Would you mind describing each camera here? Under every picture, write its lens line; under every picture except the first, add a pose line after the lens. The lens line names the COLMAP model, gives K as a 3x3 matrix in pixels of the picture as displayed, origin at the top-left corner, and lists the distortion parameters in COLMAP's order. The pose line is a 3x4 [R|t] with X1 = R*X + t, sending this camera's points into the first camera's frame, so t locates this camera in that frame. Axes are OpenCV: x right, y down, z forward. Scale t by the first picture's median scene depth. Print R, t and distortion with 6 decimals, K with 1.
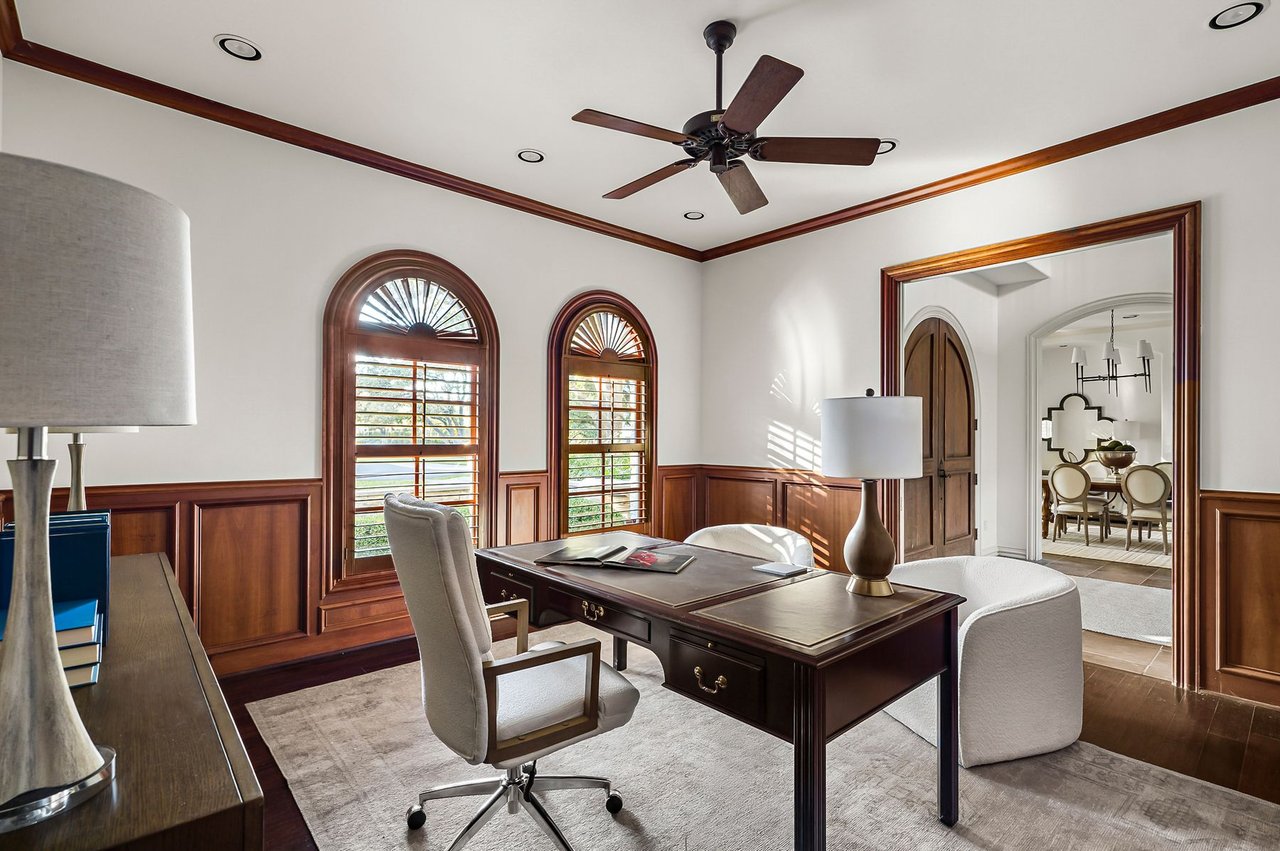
lens RADIAL K [[603.4, 0, 640.0], [0, 603.4, 425.5], [0, 0, 1]] dist [-0.000682, -0.000193]
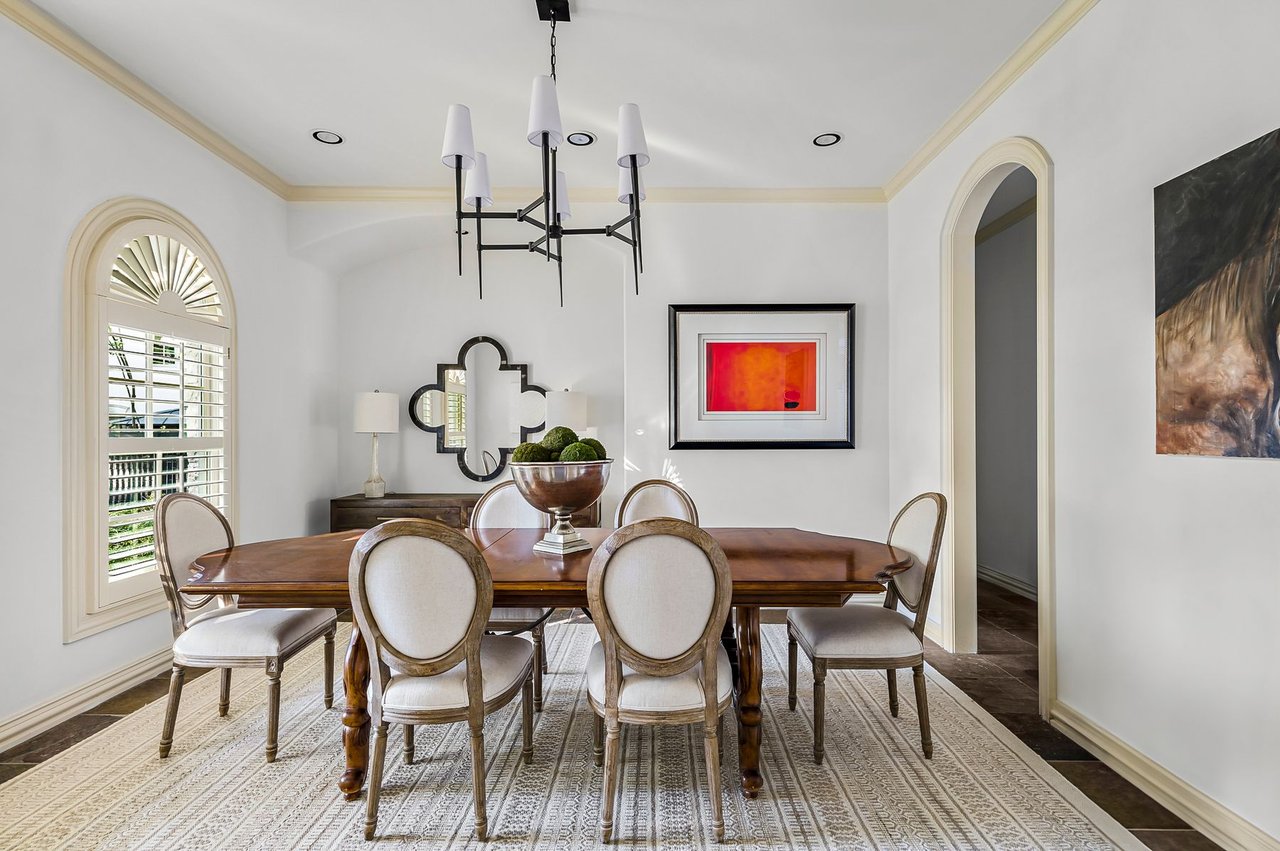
lens RADIAL K [[603.4, 0, 640.0], [0, 603.4, 425.5], [0, 0, 1]] dist [-0.000682, -0.000193]
pose [[0.670092, -0.006776, 0.742247, 0.577294], [0.002485, 0.999973, 0.006886, 0.022689], [-0.742274, -0.002769, 0.670091, 0.752813]]
